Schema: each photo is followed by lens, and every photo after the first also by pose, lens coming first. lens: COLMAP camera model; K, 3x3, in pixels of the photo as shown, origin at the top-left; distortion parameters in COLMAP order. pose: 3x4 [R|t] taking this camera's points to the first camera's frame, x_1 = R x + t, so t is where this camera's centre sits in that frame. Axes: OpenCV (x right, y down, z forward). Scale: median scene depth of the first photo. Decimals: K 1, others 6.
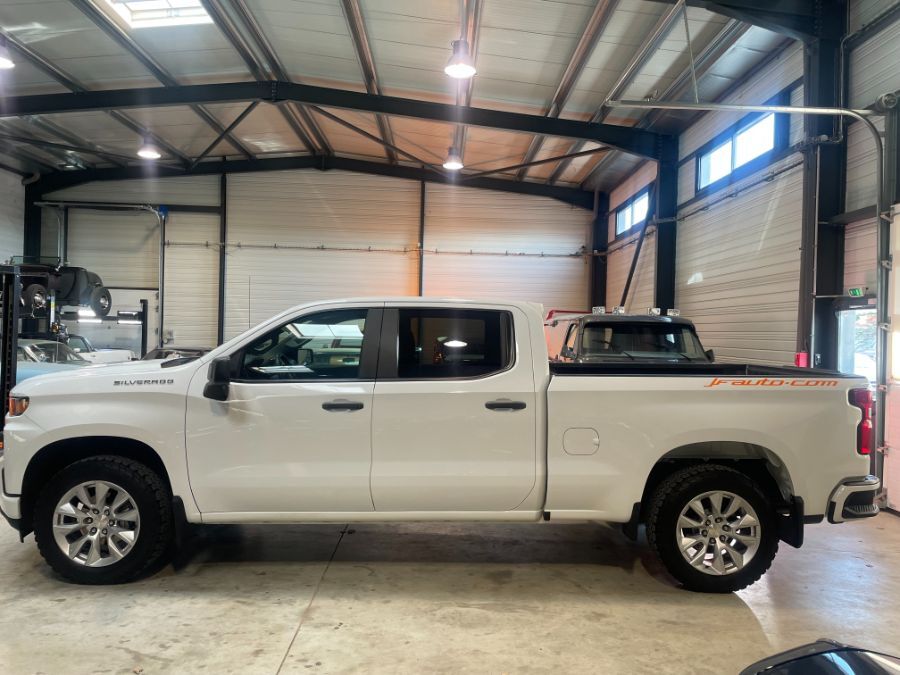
lens RADIAL K [[685.5, 0, 459.4], [0, 685.5, 330.5], [0, 0, 1]] dist [0.068716, -0.083257]
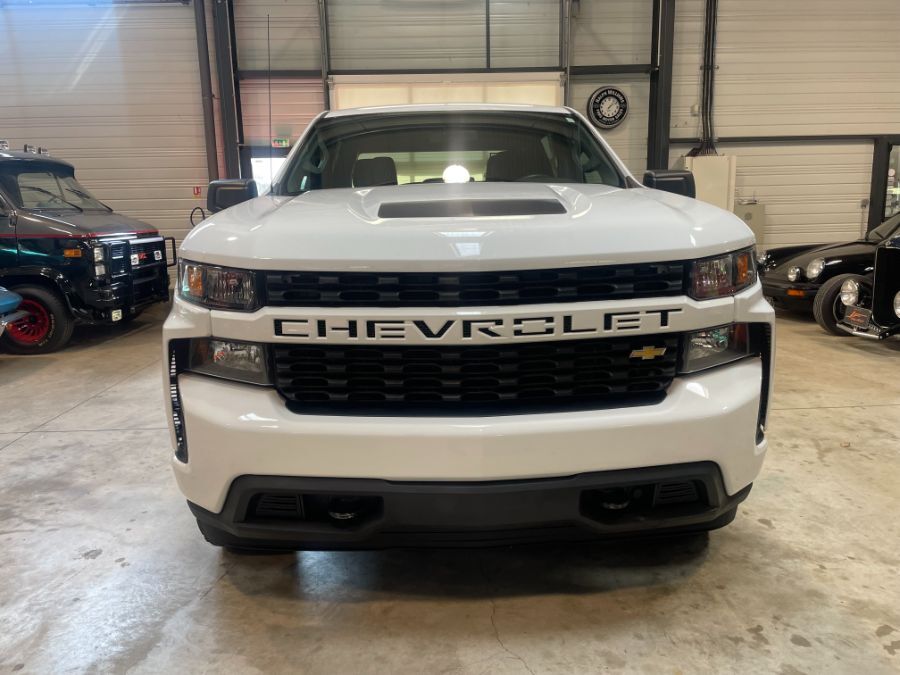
lens RADIAL K [[685.5, 0, 446.0], [0, 685.5, 334.1], [0, 0, 1]] dist [0.068716, -0.083257]
pose [[-0.011188, -0.222798, 0.974800, -1.316086], [0.024973, 0.974495, 0.223015, 0.041216], [-0.999626, 0.026839, -0.005339, 1.433896]]
